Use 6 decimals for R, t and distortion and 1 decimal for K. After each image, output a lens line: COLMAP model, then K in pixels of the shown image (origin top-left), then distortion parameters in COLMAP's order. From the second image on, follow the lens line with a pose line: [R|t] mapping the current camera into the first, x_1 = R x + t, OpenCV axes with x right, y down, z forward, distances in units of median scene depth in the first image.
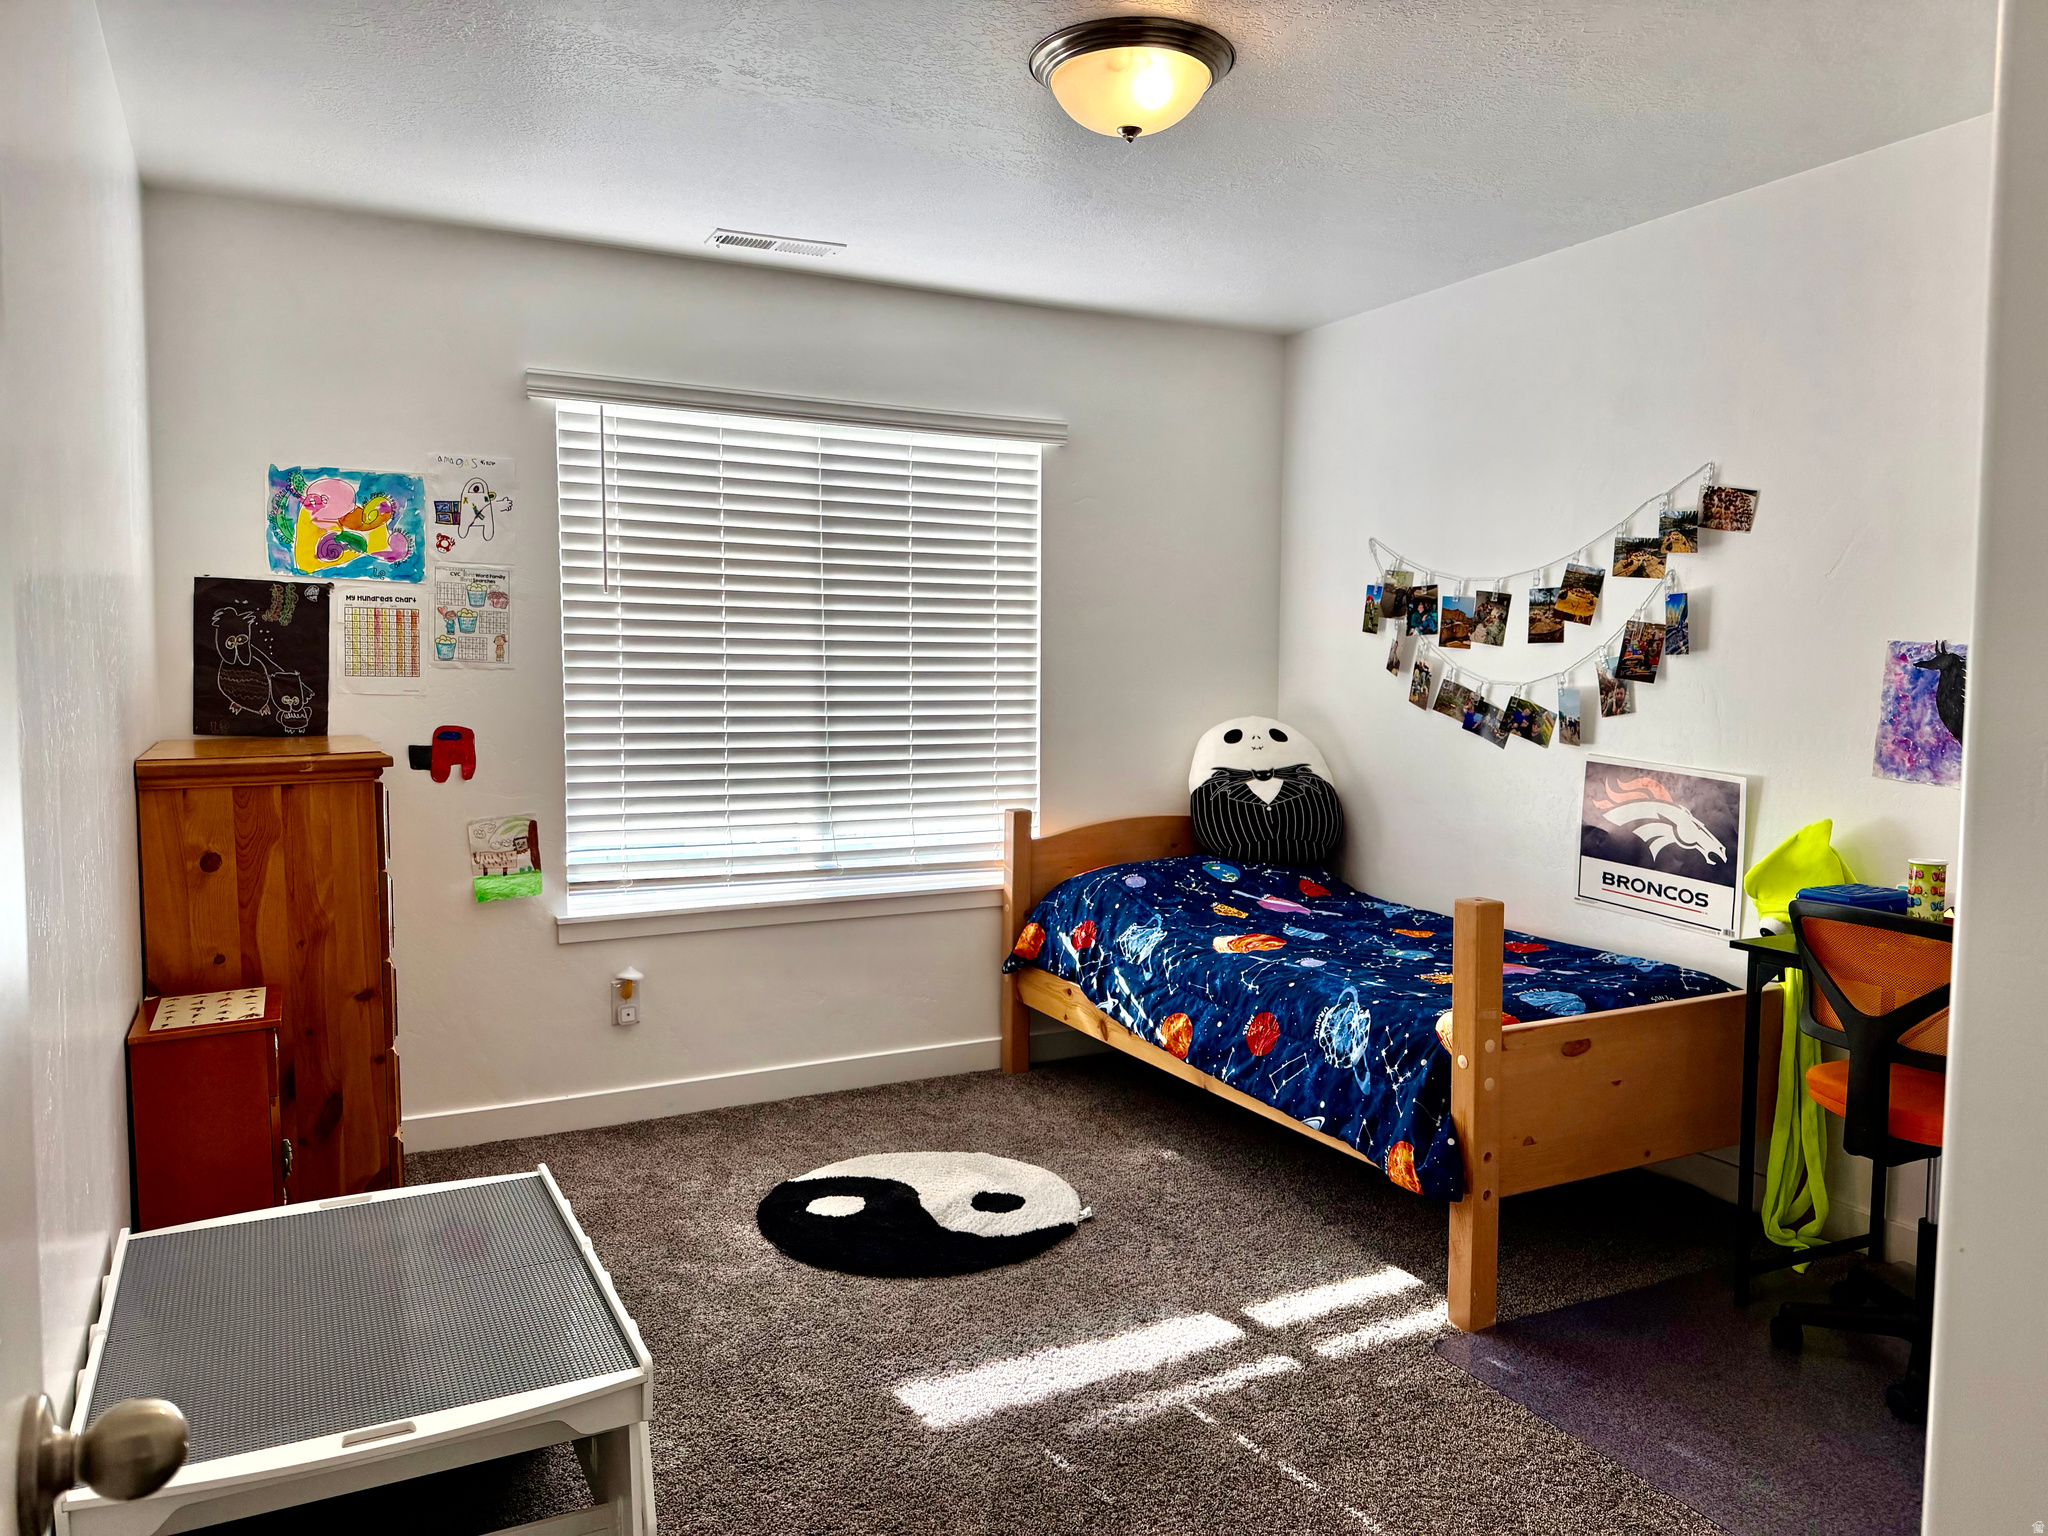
lens RADIAL K [[1424.5, 0, 1022.9], [0, 1424.5, 774.1], [0, 0, 1]] dist [-0.052701, -0.006480]
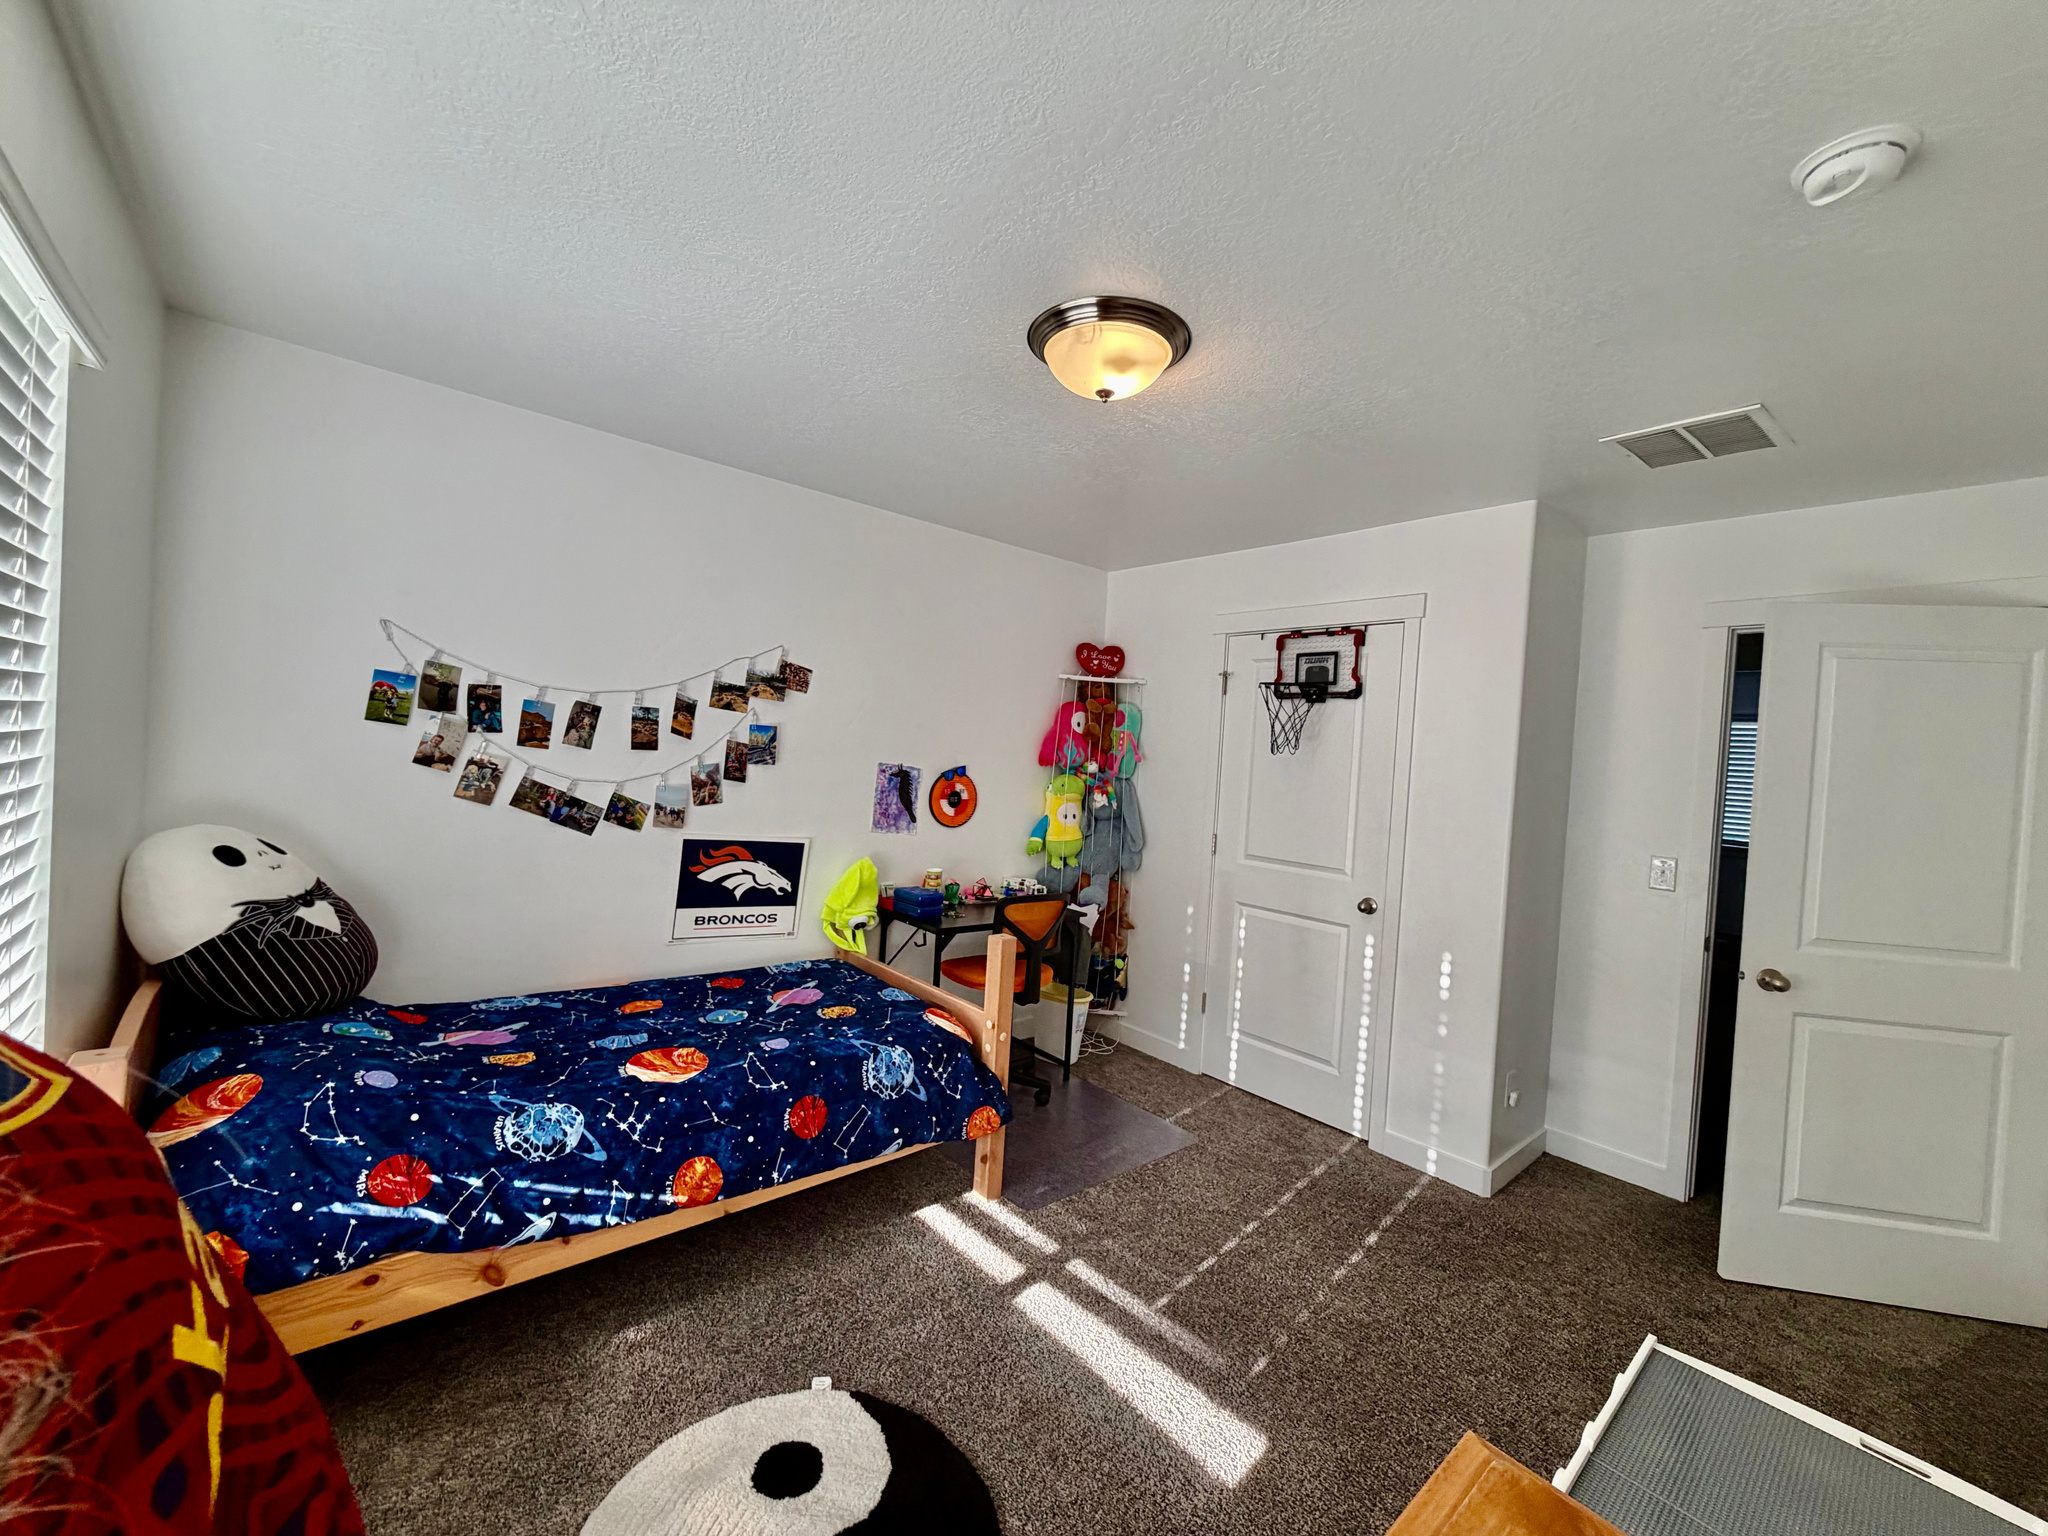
lens RADIAL K [[818.2, 0, 1022.4], [0, 818.2, 764.3], [0, 0, 1]] dist [-0.001884, -0.000076]
pose [[-0.248391, -0.036199, 0.967983, -0.456866], [0.002510, 0.999274, 0.038013, -0.113913], [-0.968657, 0.011871, -0.248119, 0.908167]]
